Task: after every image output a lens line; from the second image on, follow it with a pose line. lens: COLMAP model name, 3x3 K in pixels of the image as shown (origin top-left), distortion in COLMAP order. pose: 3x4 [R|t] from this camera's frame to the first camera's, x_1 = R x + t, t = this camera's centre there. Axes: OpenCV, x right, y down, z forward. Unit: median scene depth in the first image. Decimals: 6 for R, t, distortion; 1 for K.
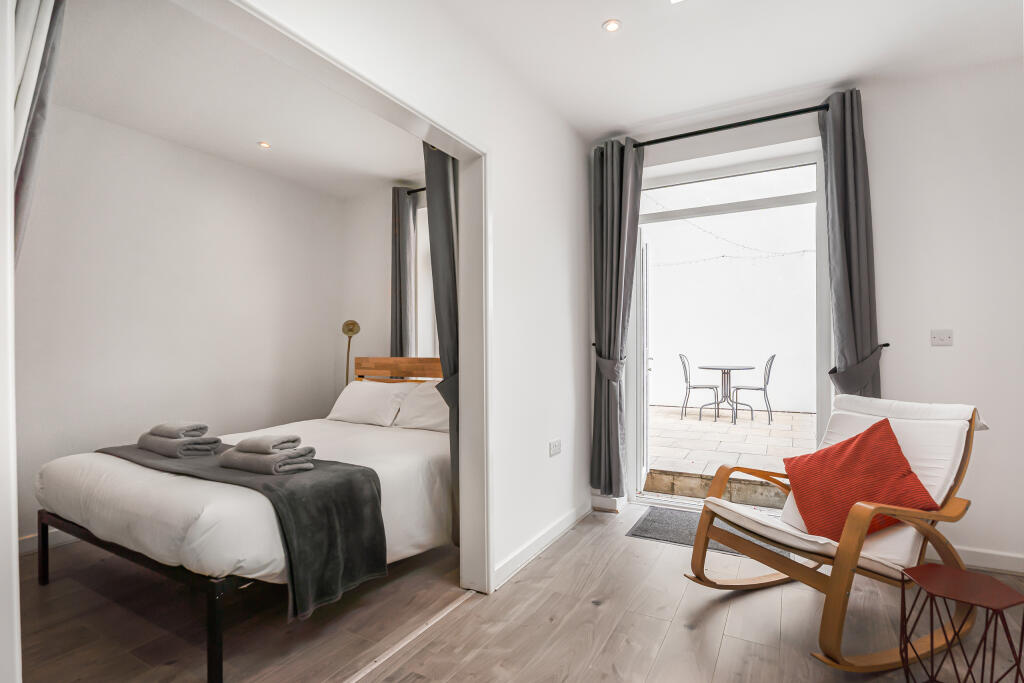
lens RADIAL K [[496.9, 0, 514.4], [0, 496.9, 347.6], [0, 0, 1]] dist [-0.002326, -0.001060]
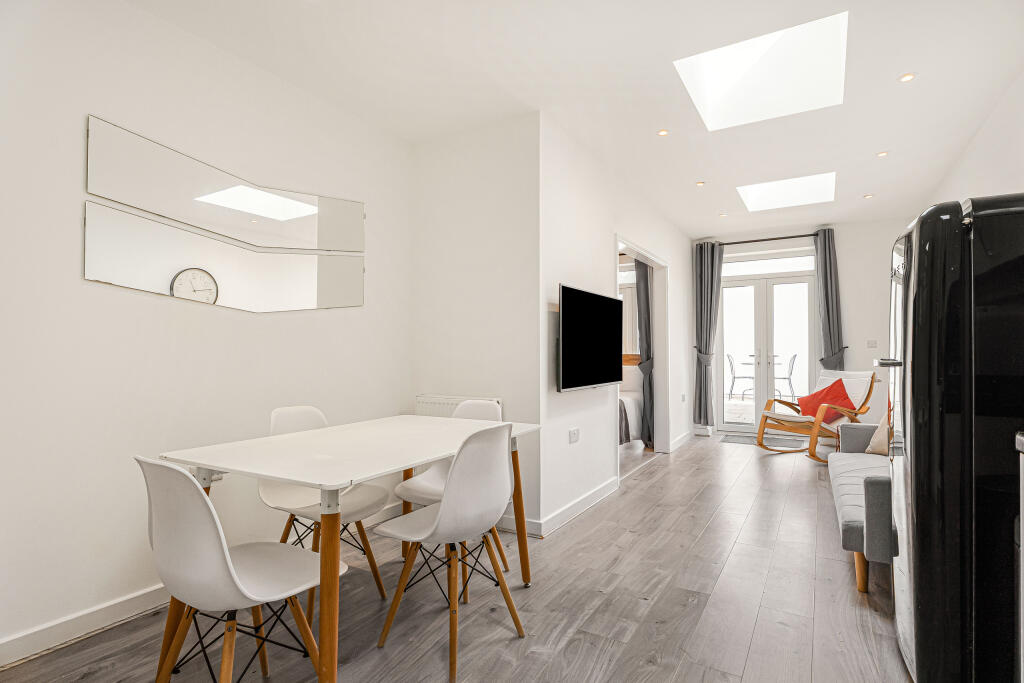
lens RADIAL K [[526.3, 0, 512.0], [0, 526.3, 341.5], [0, 0, 1]] dist [0.012436, 0.000154]
pose [[0.999814, 0.000925, -0.019265, -0.632435], [-0.001265, 0.999844, -0.017645, 0.012642], [0.019245, 0.017666, 0.999659, -1.279683]]
